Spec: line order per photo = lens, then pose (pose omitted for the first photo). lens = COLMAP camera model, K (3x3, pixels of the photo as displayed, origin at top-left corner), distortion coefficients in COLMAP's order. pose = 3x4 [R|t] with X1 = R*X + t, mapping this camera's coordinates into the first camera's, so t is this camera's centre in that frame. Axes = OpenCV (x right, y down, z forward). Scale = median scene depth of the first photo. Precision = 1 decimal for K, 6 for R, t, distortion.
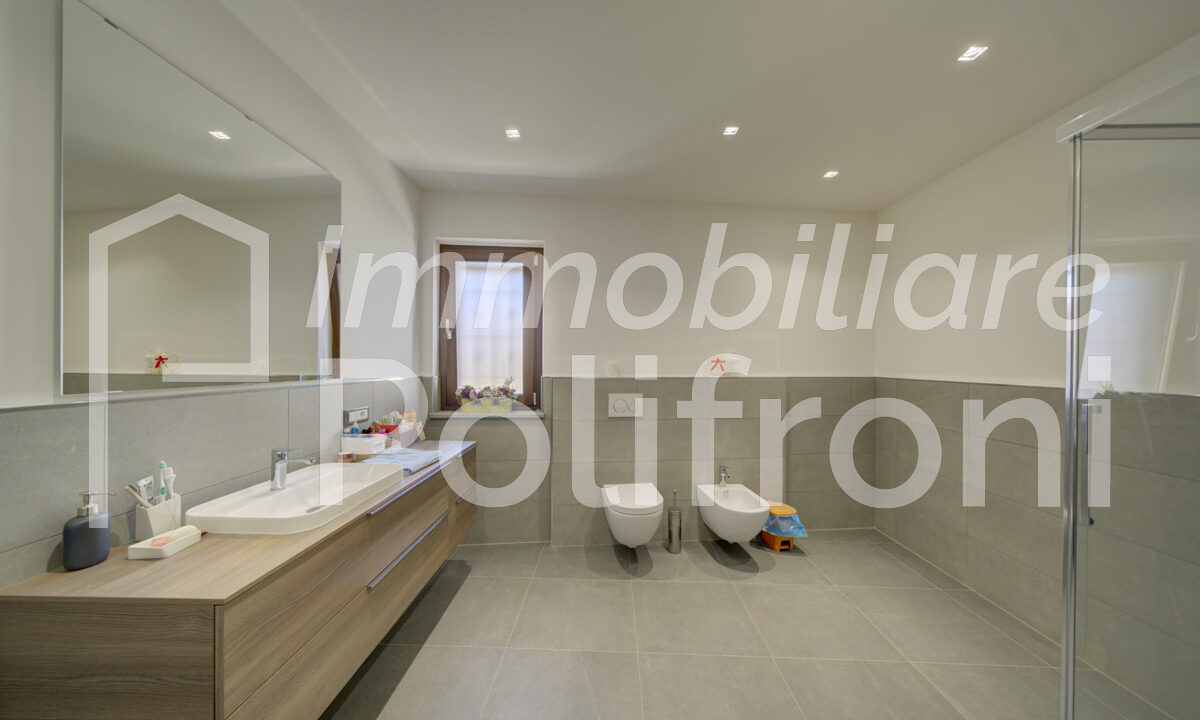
lens RADIAL K [[413.6, 0, 596.6], [0, 413.6, 363.1], [0, 0, 1]] dist [-0.026288, 0.002652]
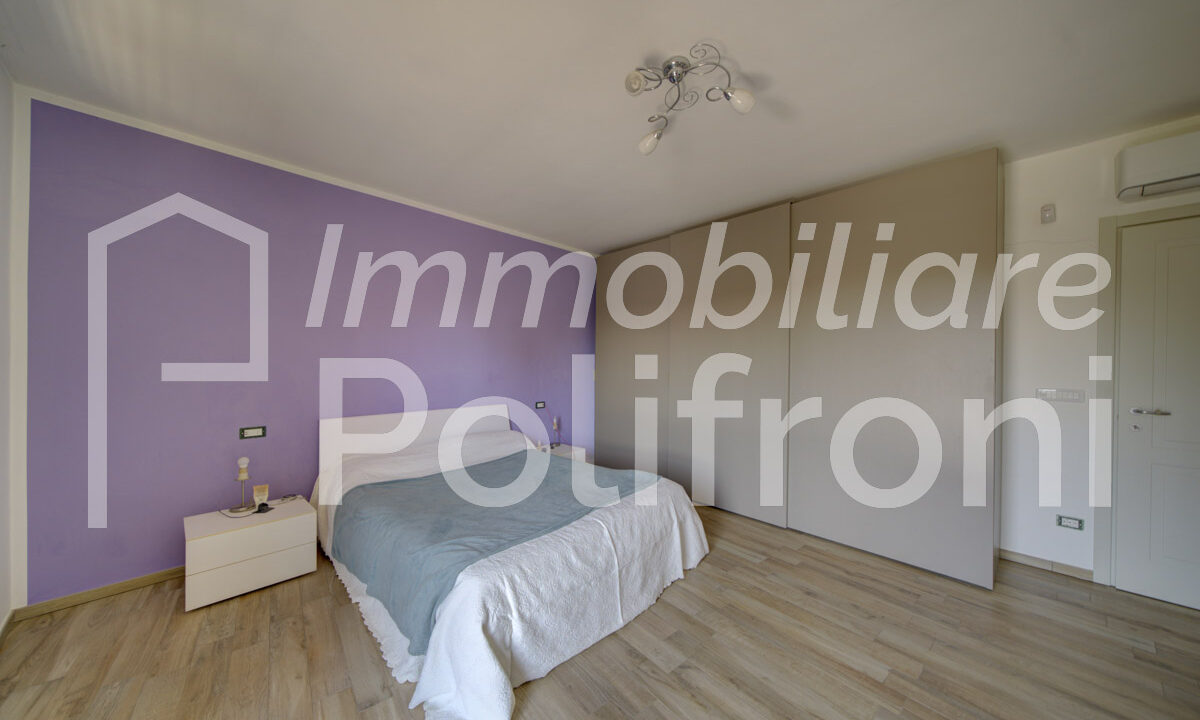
lens RADIAL K [[413.6, 0, 596.6], [0, 413.6, 363.1], [0, 0, 1]] dist [-0.026288, 0.002652]
pose [[0.999999, 0.000995, -0.000573, 0.706002], [-0.000995, 0.999999, 0.001093, 0.004158], [0.000574, -0.001093, 0.999999, -0.020337]]
